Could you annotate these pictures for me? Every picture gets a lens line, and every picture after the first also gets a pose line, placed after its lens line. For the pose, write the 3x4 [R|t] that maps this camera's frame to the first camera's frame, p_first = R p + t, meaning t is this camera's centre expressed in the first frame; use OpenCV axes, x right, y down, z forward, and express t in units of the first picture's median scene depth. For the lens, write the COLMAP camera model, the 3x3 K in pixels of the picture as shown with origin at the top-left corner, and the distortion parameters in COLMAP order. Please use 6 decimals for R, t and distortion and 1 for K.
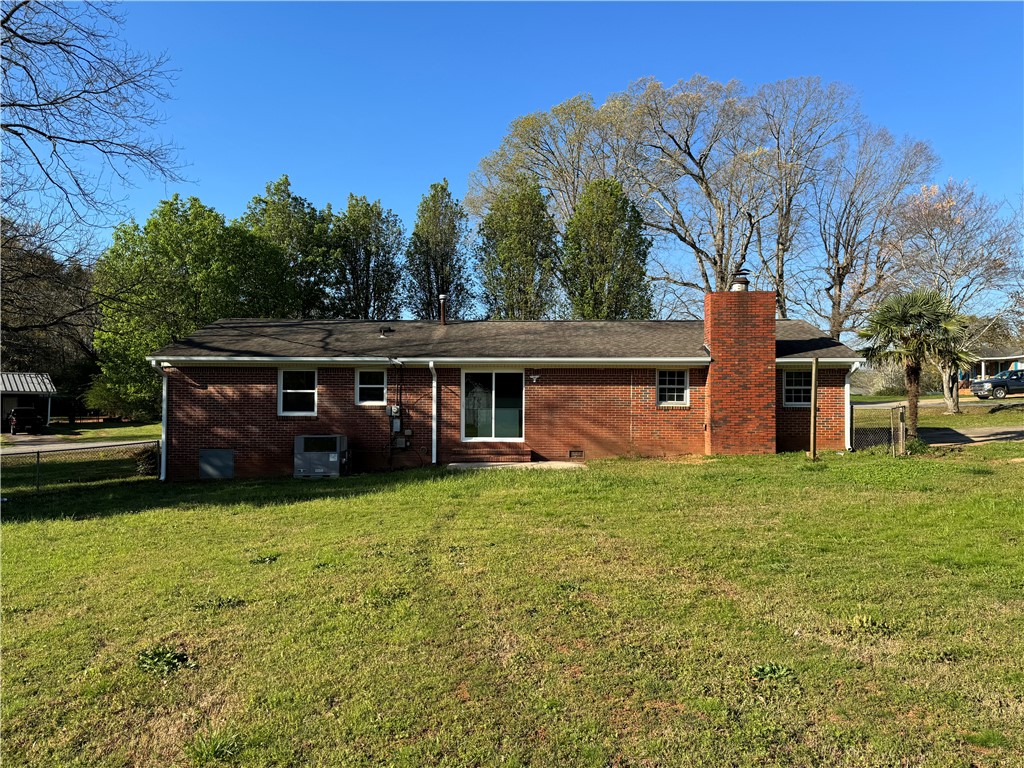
lens RADIAL K [[711.3, 0, 509.0], [0, 711.3, 388.6], [0, 0, 1]] dist [0.135009, -0.202413]
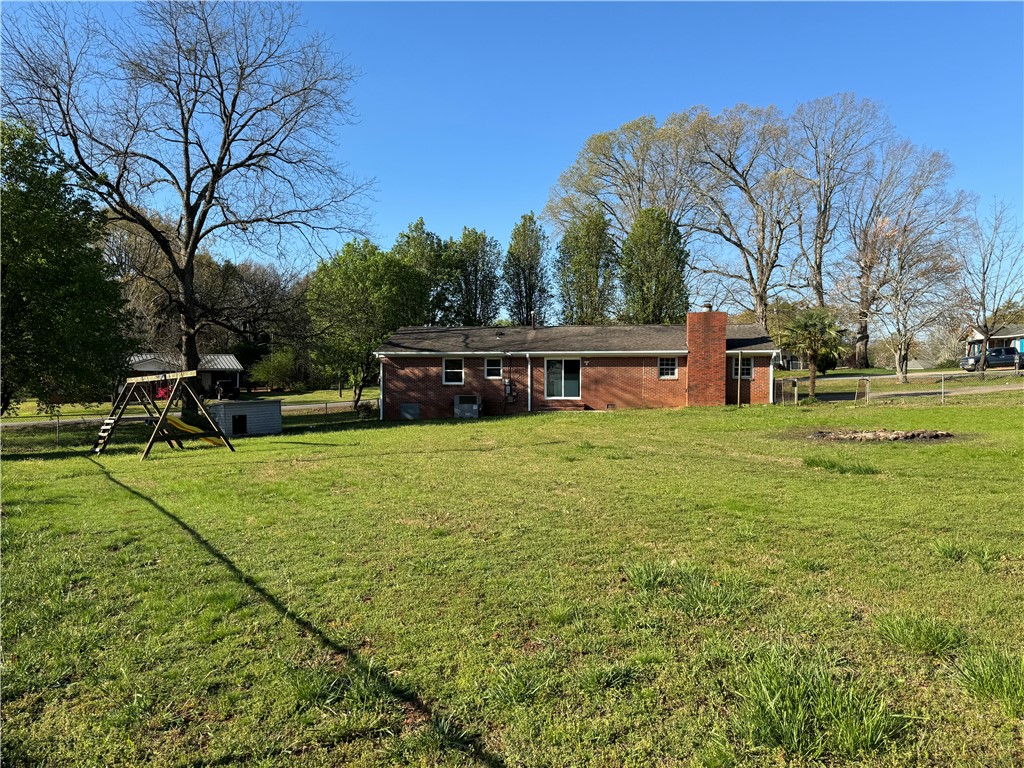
lens RADIAL K [[711.3, 0, 509.0], [0, 711.3, 388.6], [0, 0, 1]] dist [0.135009, -0.202413]
pose [[0.993440, -0.001554, -0.114348, 0.042485], [0.005856, 0.999287, 0.037294, -0.016323], [0.114208, -0.037719, 0.992741, -0.682239]]
